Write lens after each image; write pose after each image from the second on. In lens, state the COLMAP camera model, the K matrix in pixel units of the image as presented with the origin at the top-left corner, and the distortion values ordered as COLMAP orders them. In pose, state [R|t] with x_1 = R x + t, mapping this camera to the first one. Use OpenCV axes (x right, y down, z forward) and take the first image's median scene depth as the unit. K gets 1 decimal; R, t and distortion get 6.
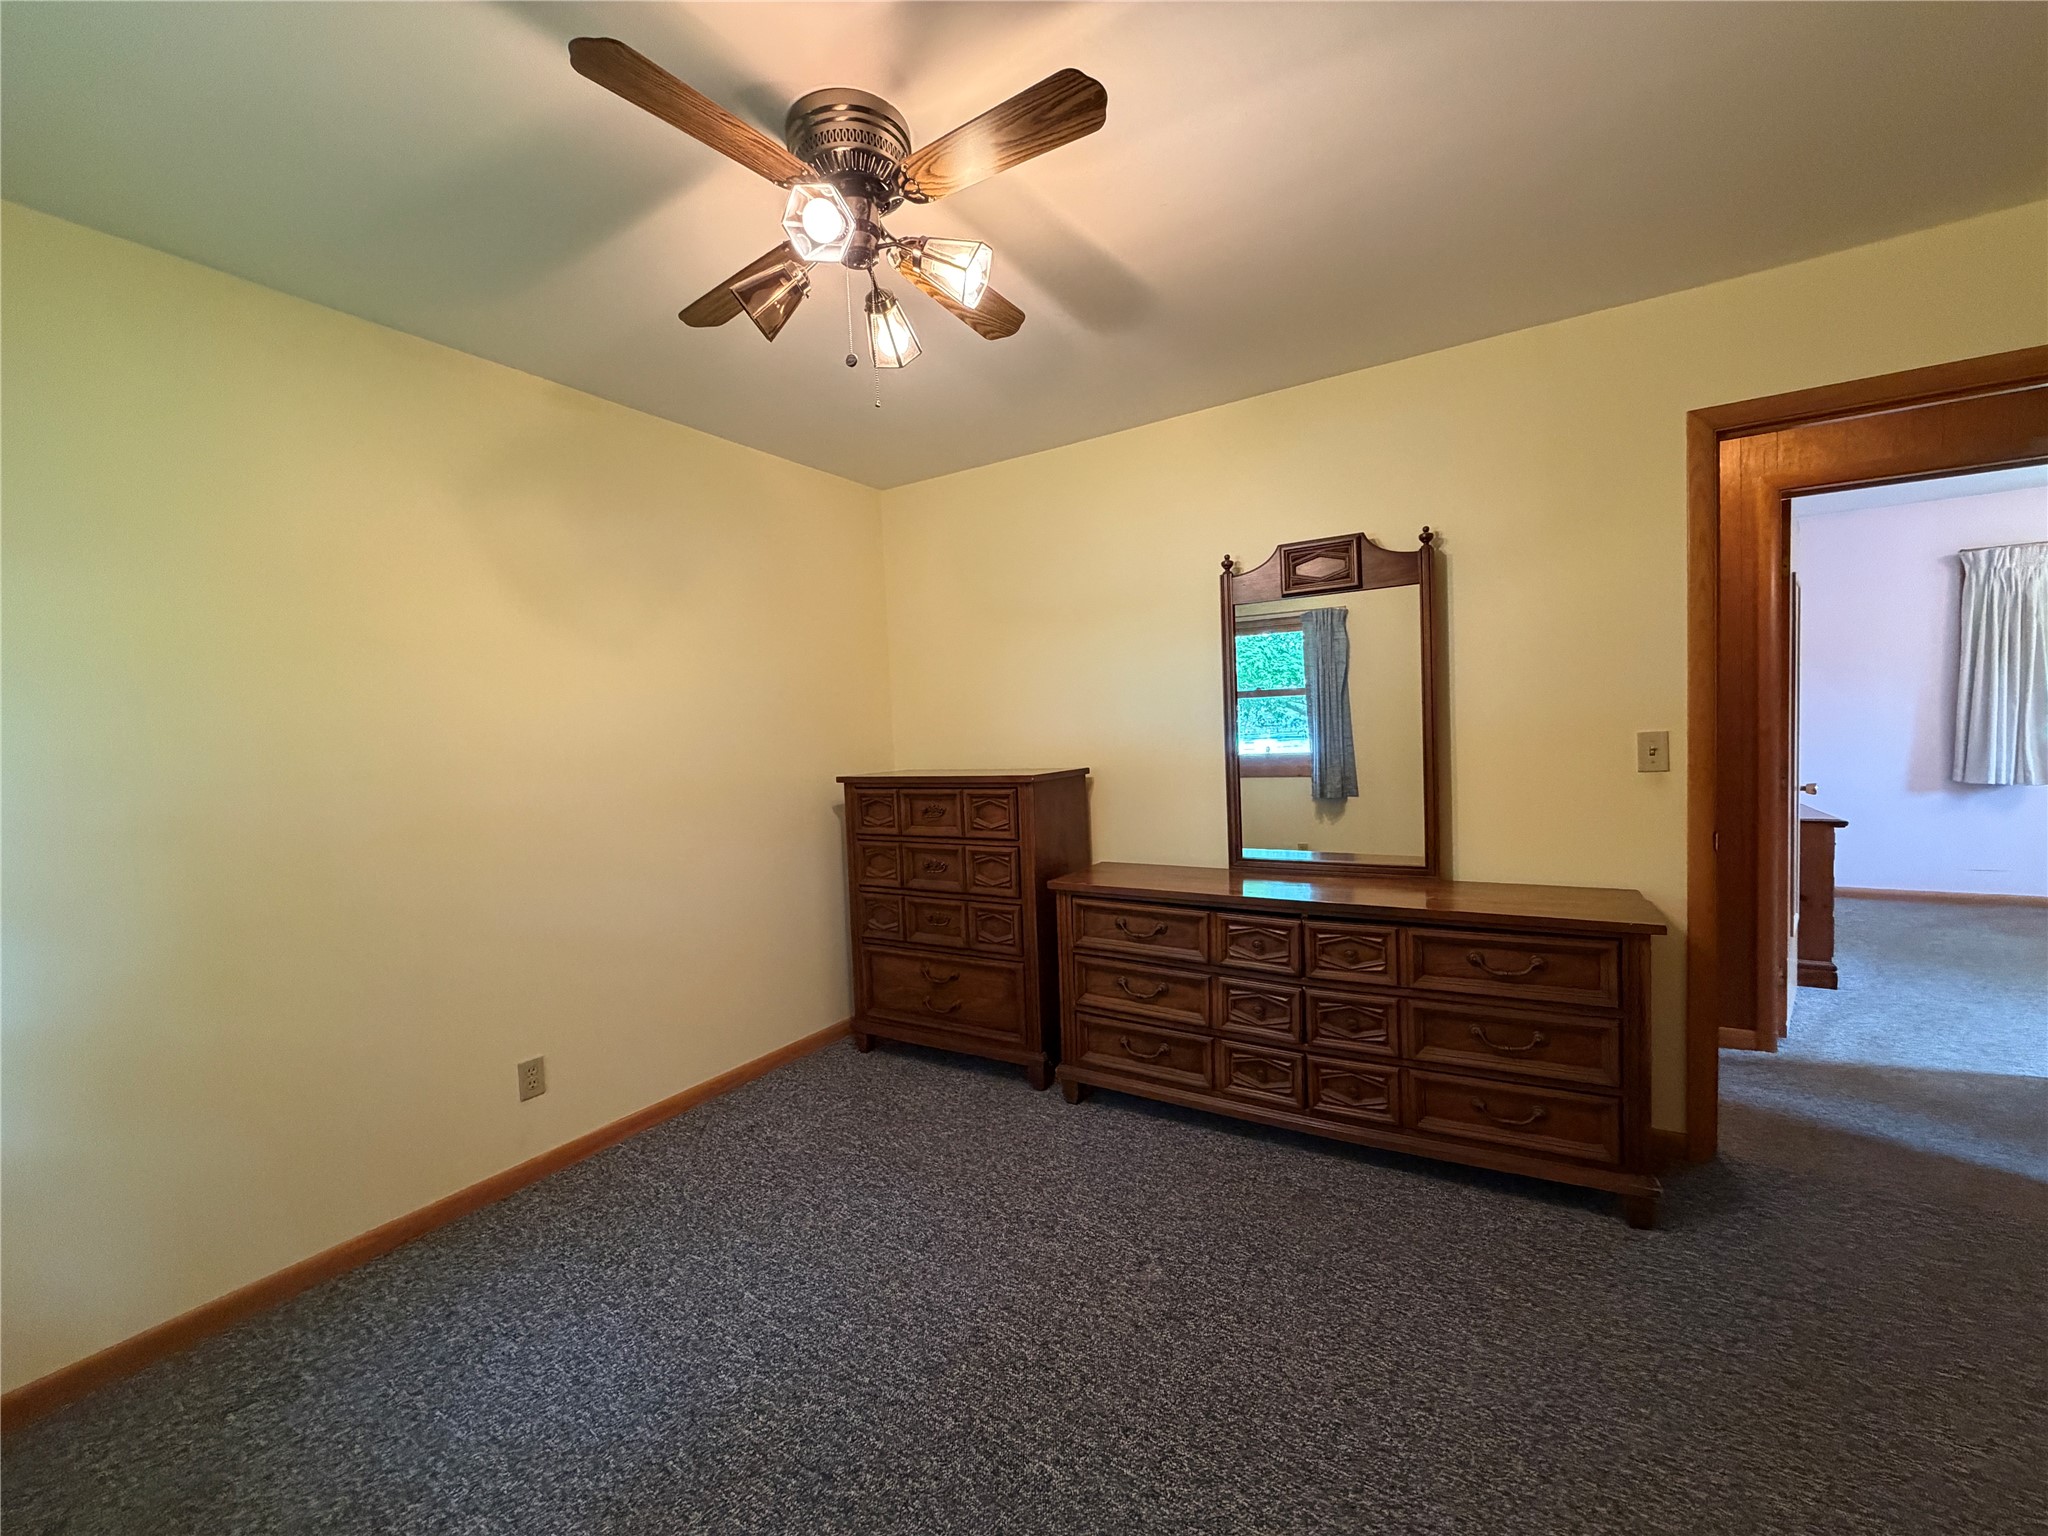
lens RADIAL K [[815.1, 0, 1020.4], [0, 815.1, 769.2], [0, 0, 1]] dist [0.000249, -0.000111]
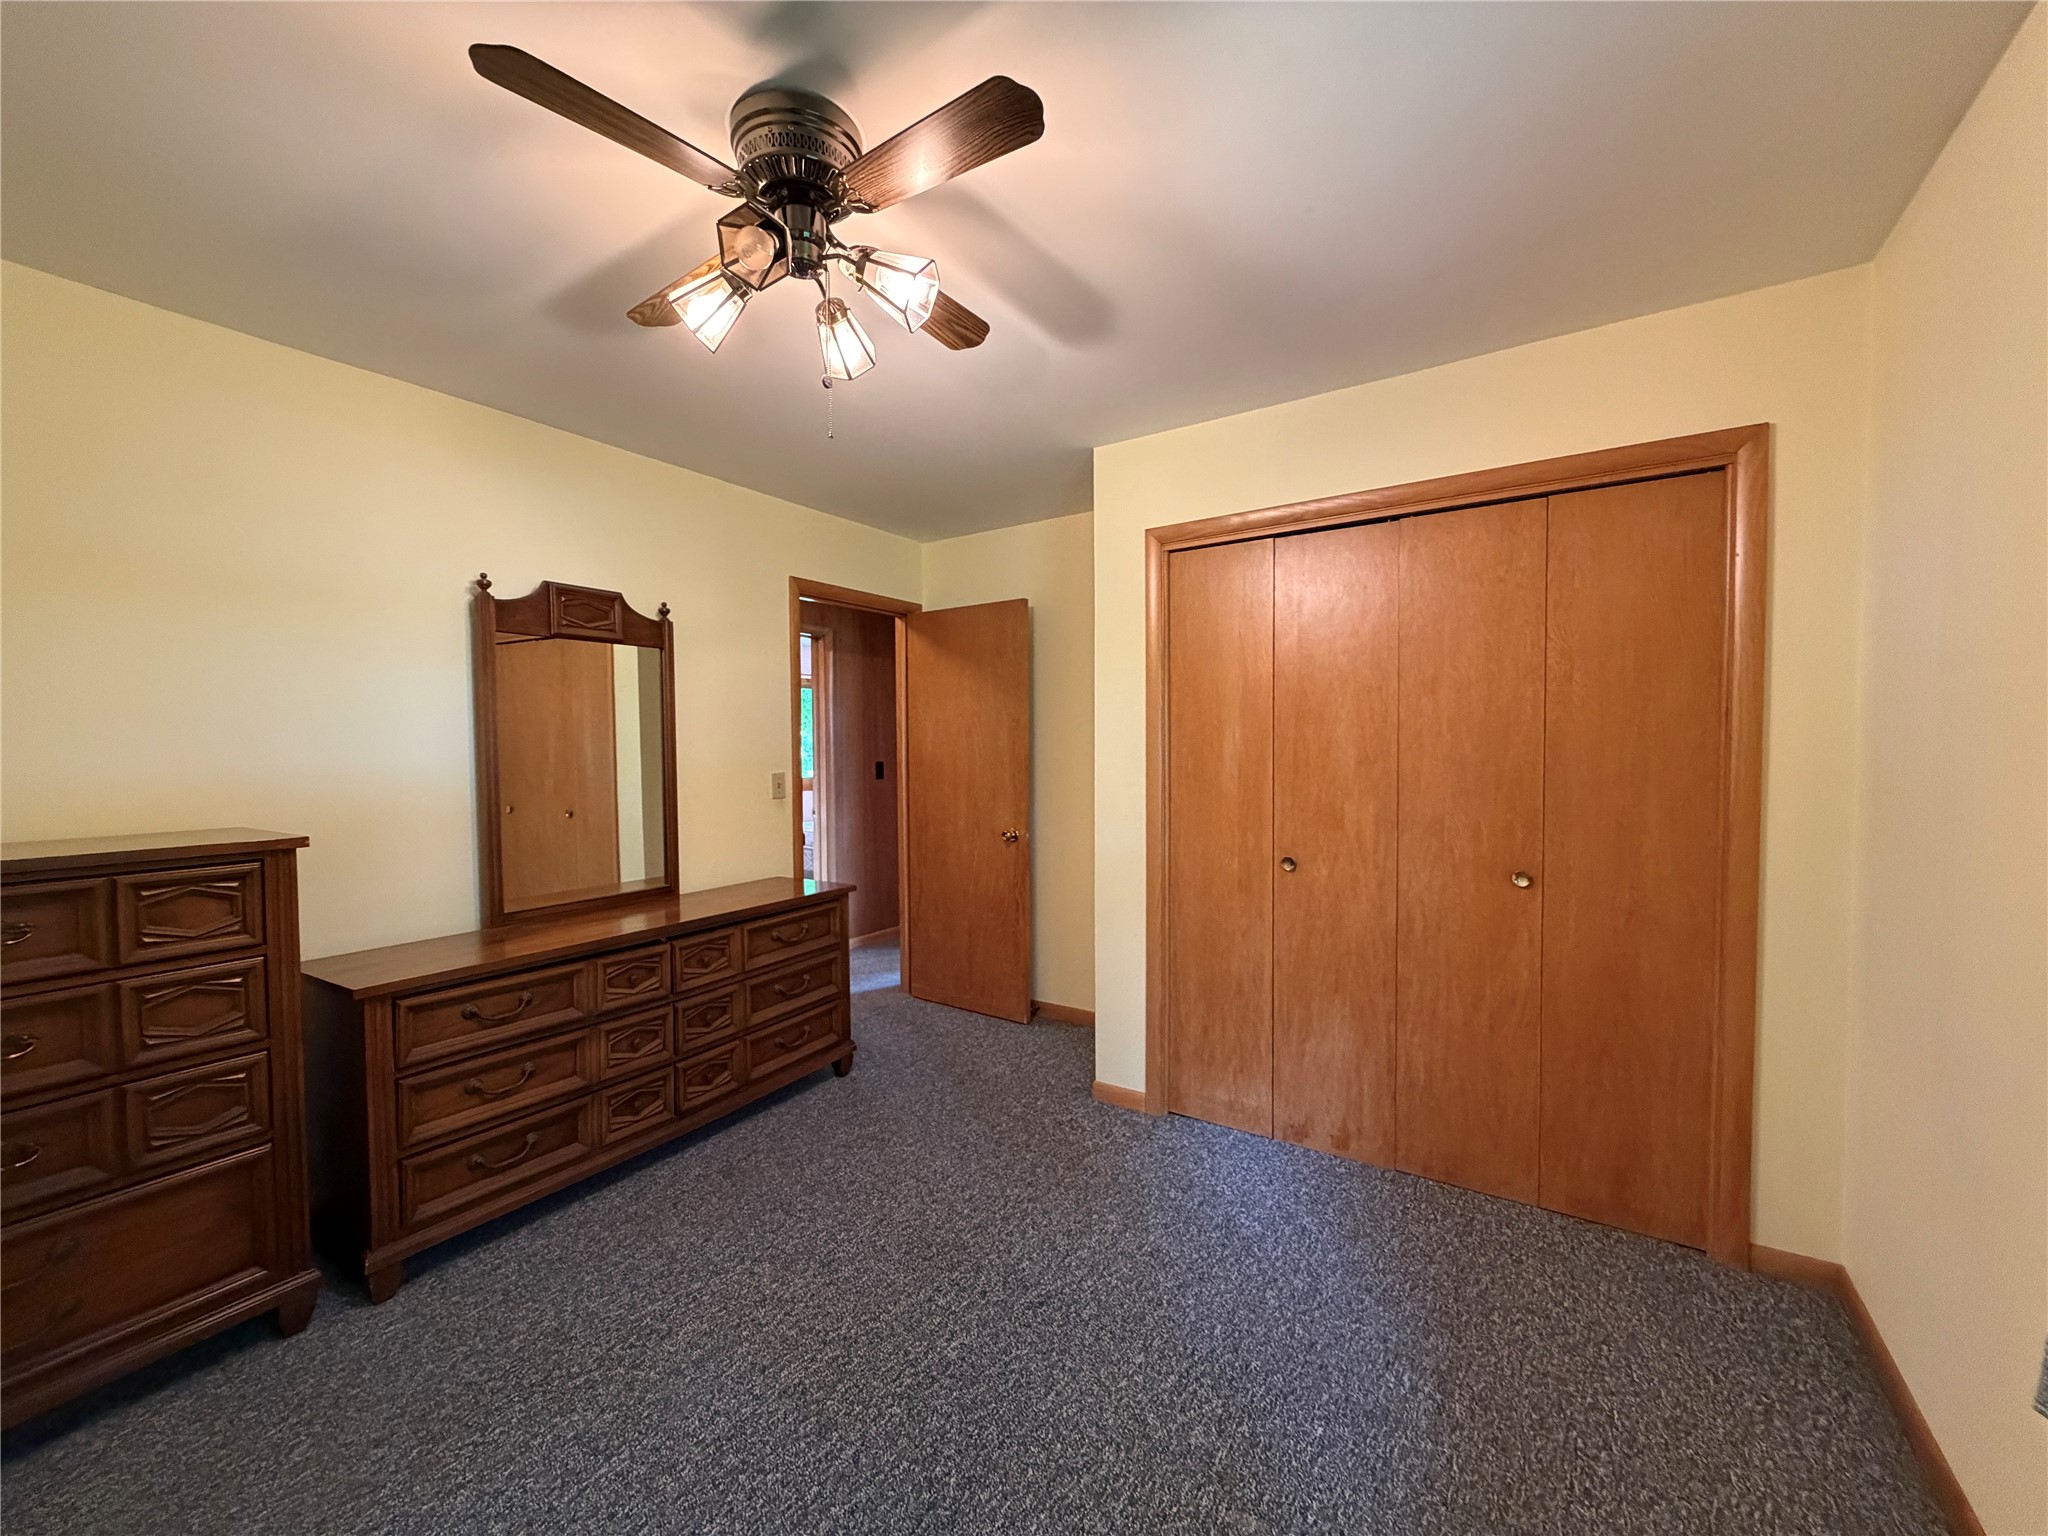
lens RADIAL K [[818.1, 0, 1019.9], [0, 818.1, 770.1], [0, 0, 1]] dist [0.000721, 0.000575]
pose [[0.029715, 0.007663, 0.999529, -0.749679], [0.052912, 0.998557, -0.009229, -0.011915], [-0.998157, 0.053162, 0.029266, 0.489383]]
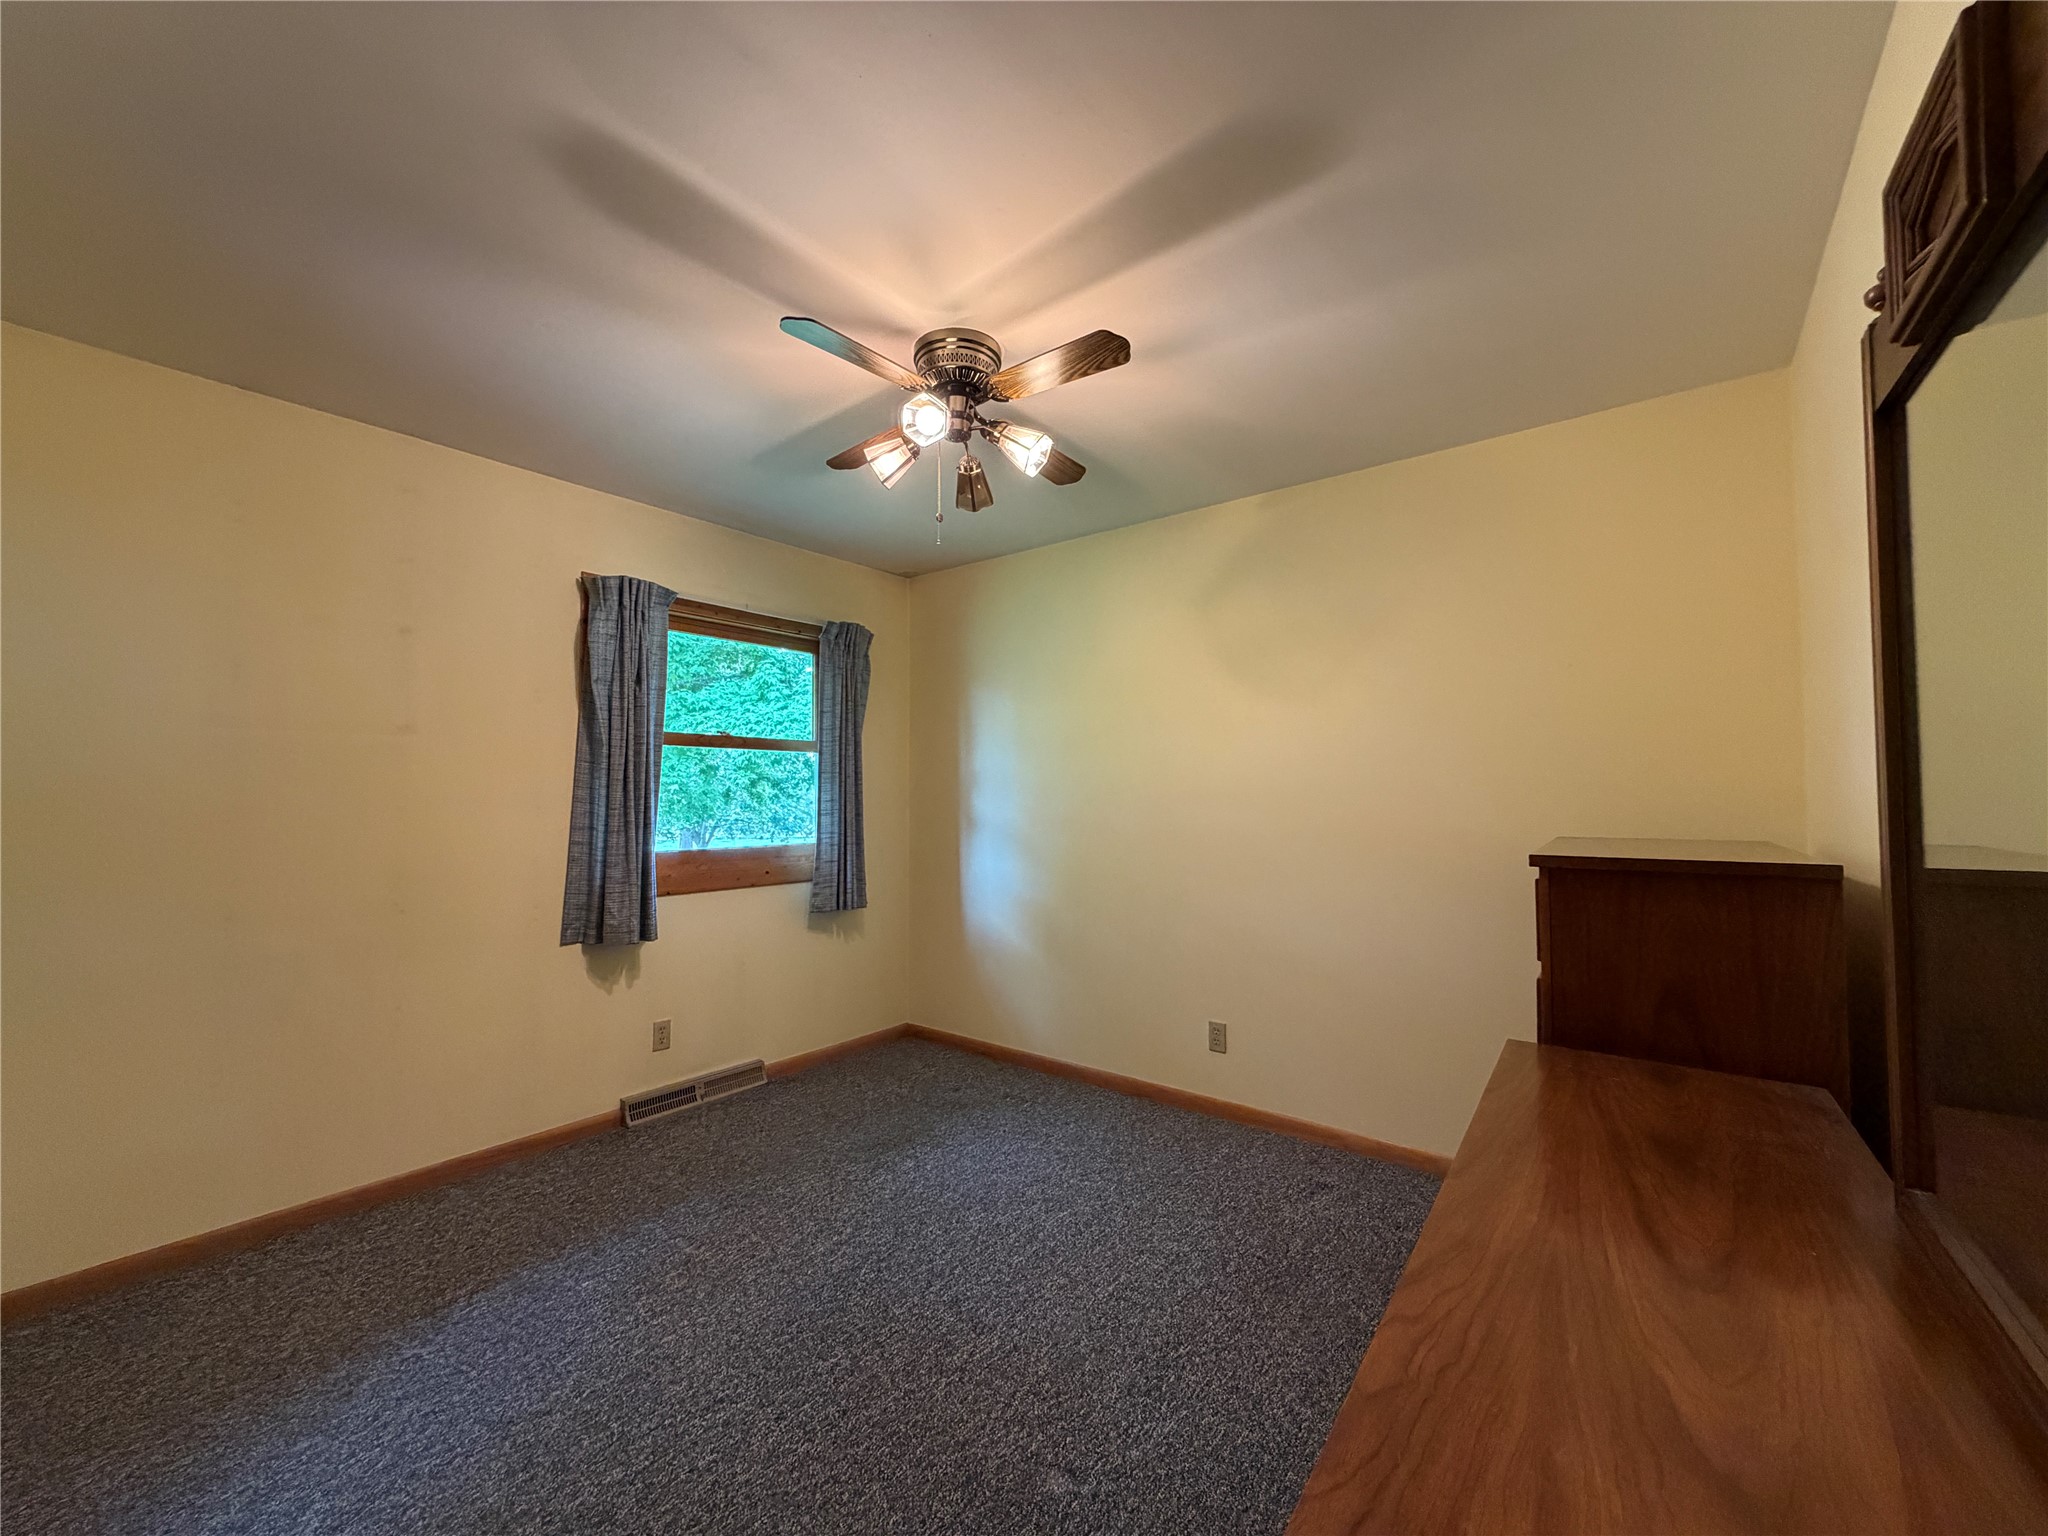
lens RADIAL K [[815.1, 0, 1020.4], [0, 815.1, 769.2], [0, 0, 1]] dist [0.000249, -0.000111]
pose [[-0.105038, 0.008667, -0.994430, 0.761322], [-0.039875, 0.999121, 0.012920, -0.056543], [0.993668, 0.041010, -0.104600, 0.834567]]
